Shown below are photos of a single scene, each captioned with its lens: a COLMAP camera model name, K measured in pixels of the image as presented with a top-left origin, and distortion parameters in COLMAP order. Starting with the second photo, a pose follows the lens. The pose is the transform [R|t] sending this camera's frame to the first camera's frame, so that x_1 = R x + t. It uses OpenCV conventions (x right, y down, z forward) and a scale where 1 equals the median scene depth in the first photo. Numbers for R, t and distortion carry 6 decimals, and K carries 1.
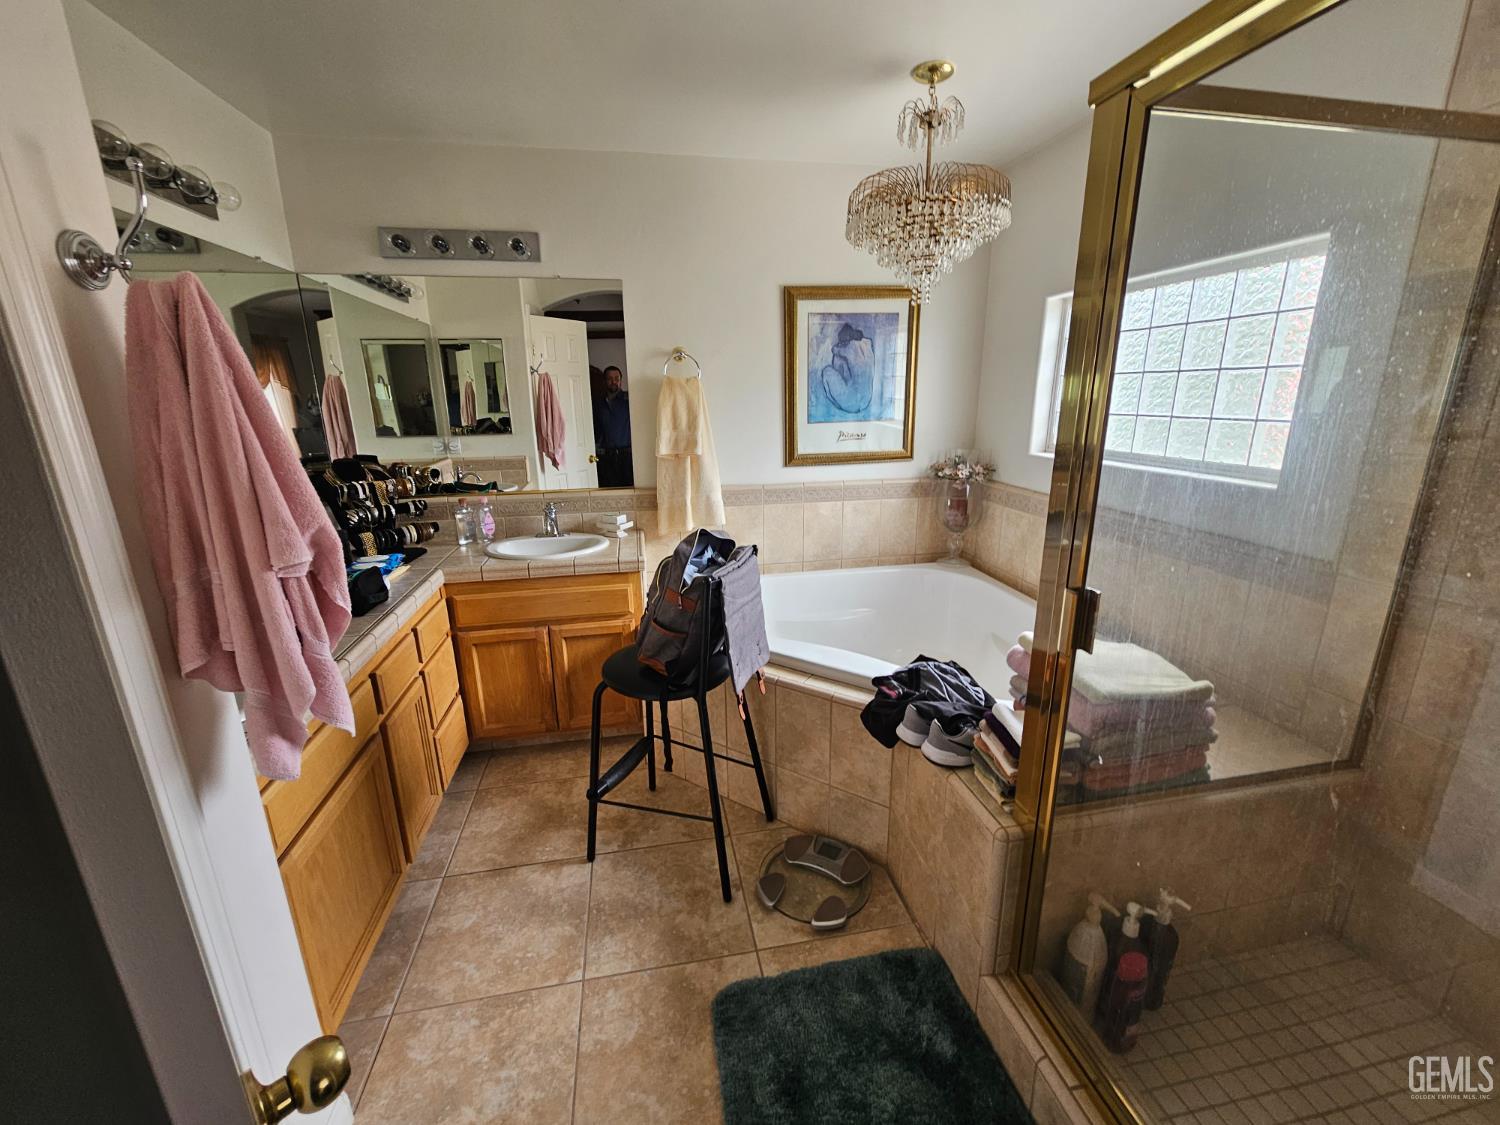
lens RADIAL K [[612.2, 0, 752.0], [0, 612.2, 559.1], [0, 0, 1]] dist [-0.001821, -0.000283]
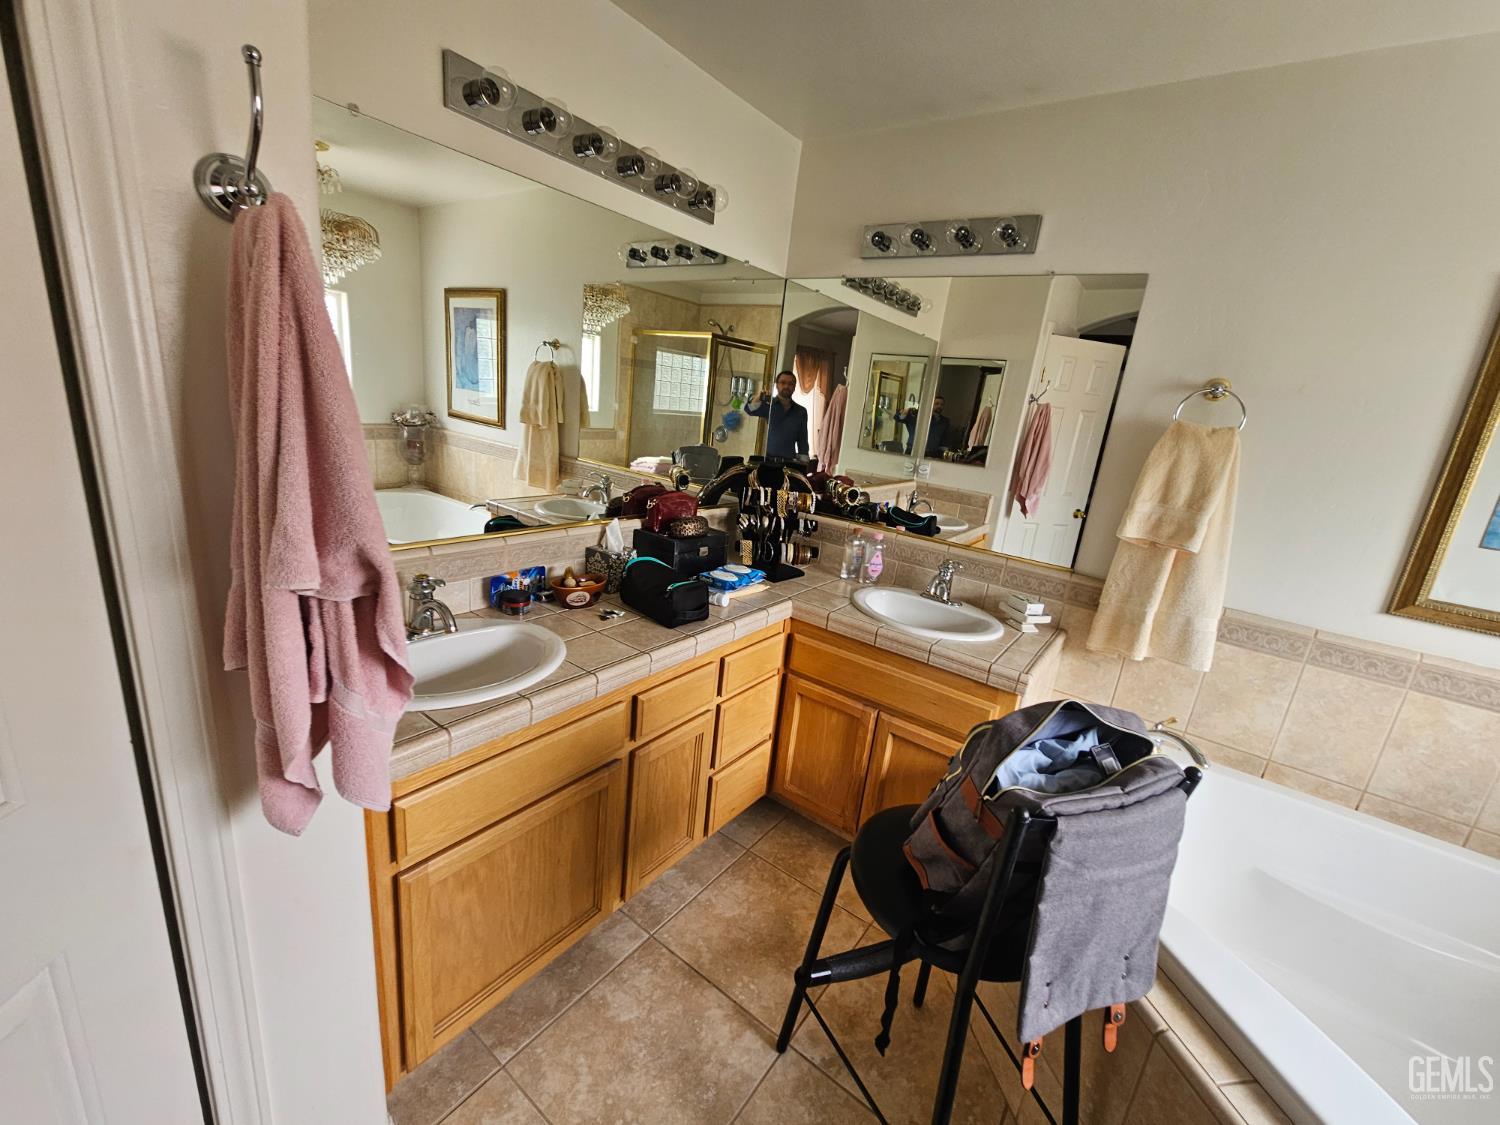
lens RADIAL K [[612.2, 0, 753.3], [0, 612.2, 563.8], [0, 0, 1]] dist [-0.001821, -0.000283]
pose [[0.675913, 0.276622, -0.683097, 0.042276], [-0.302174, 0.949413, 0.085472, -0.088306], [0.672184, 0.148643, 0.725309, 0.295275]]
